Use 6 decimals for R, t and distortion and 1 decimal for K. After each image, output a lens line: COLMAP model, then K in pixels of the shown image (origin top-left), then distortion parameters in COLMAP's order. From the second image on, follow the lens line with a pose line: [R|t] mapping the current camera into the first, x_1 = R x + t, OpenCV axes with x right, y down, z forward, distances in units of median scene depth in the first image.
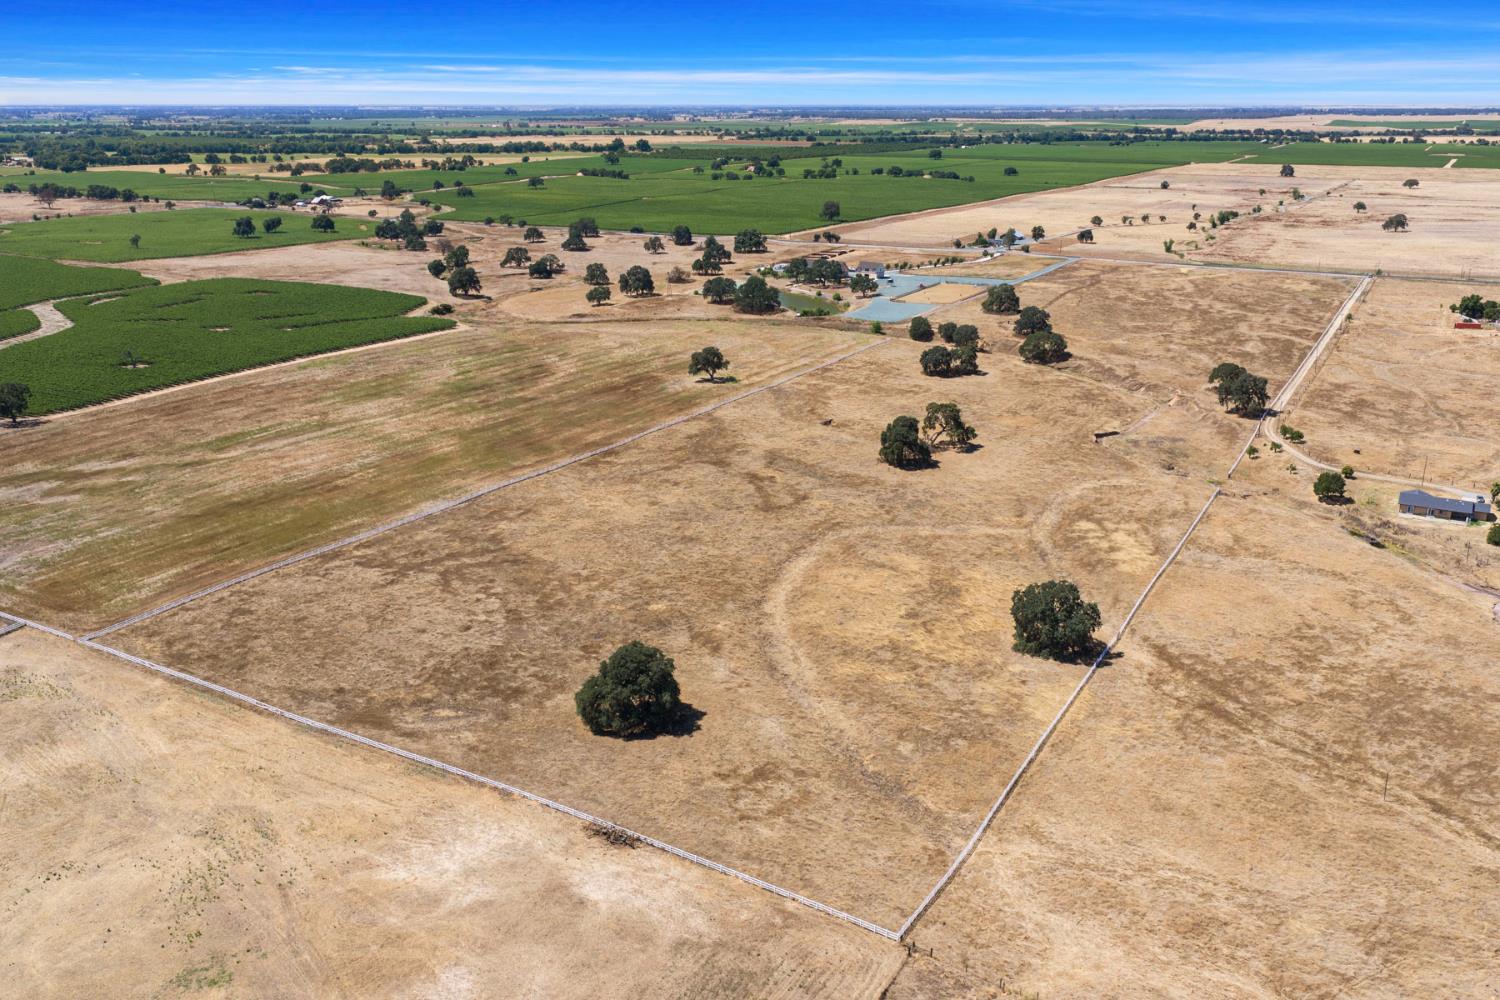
lens RADIAL K [[1235.7, 0, 755.4], [0, 1235.7, 501.3], [0, 0, 1]] dist [0.017063, -0.029419]
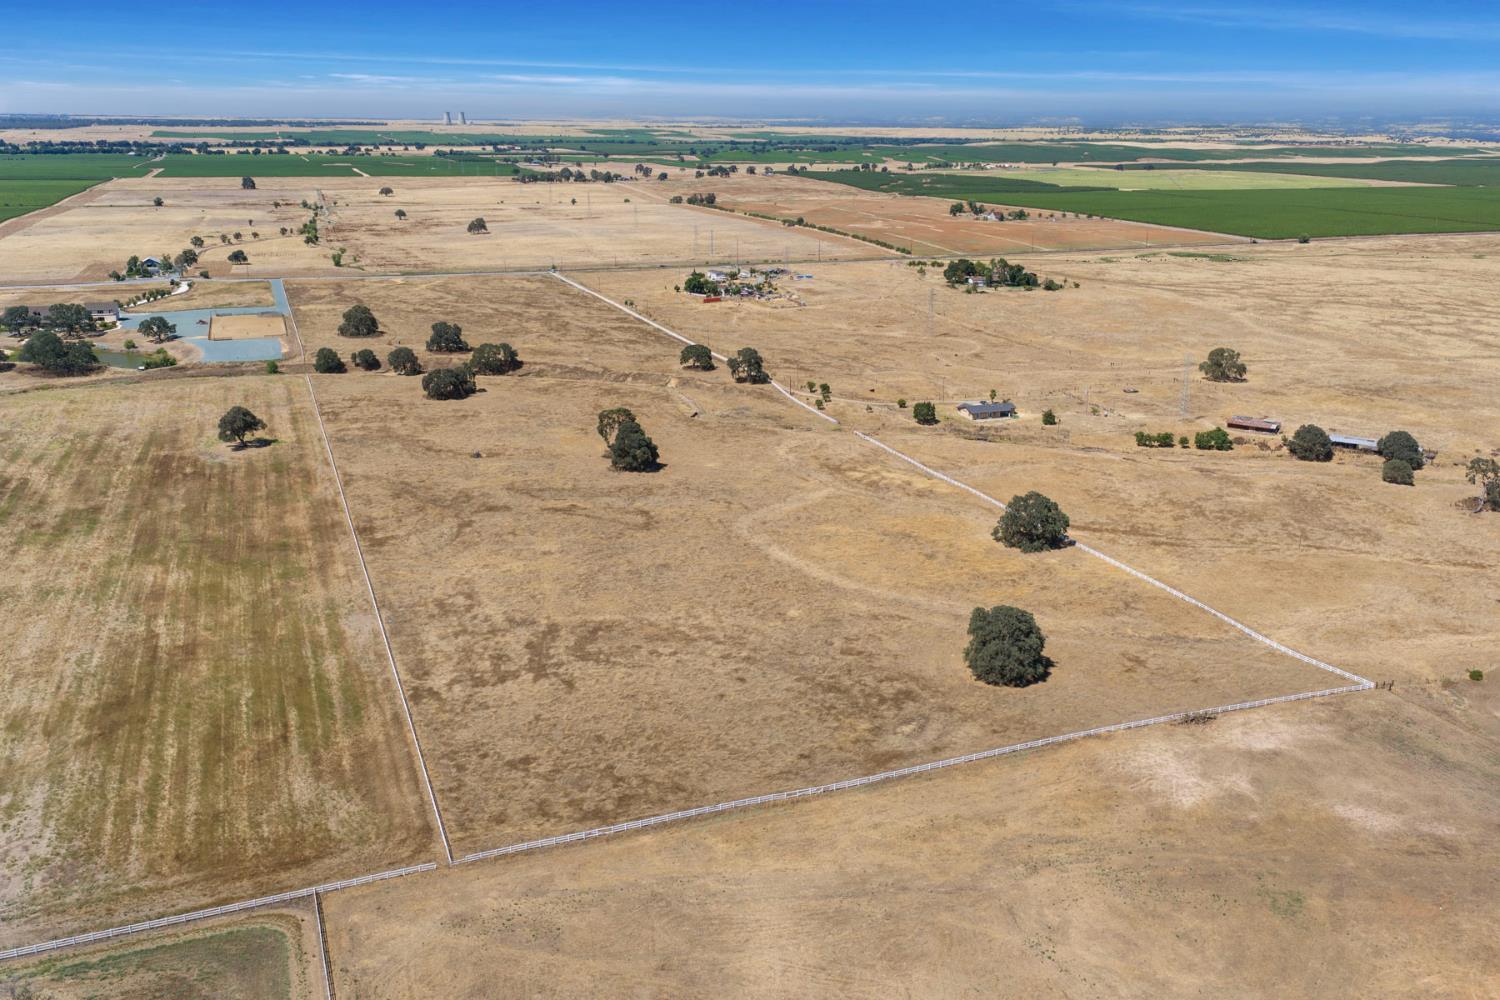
lens RADIAL K [[1235.7, 0, 755.4], [0, 1235.7, 501.3], [0, 0, 1]] dist [0.017063, -0.029419]
pose [[0.614171, -0.224009, 0.756713, -0.704540], [0.229199, 0.968169, 0.100581, -0.097094], [-0.755157, 0.111664, 0.645964, 0.264595]]
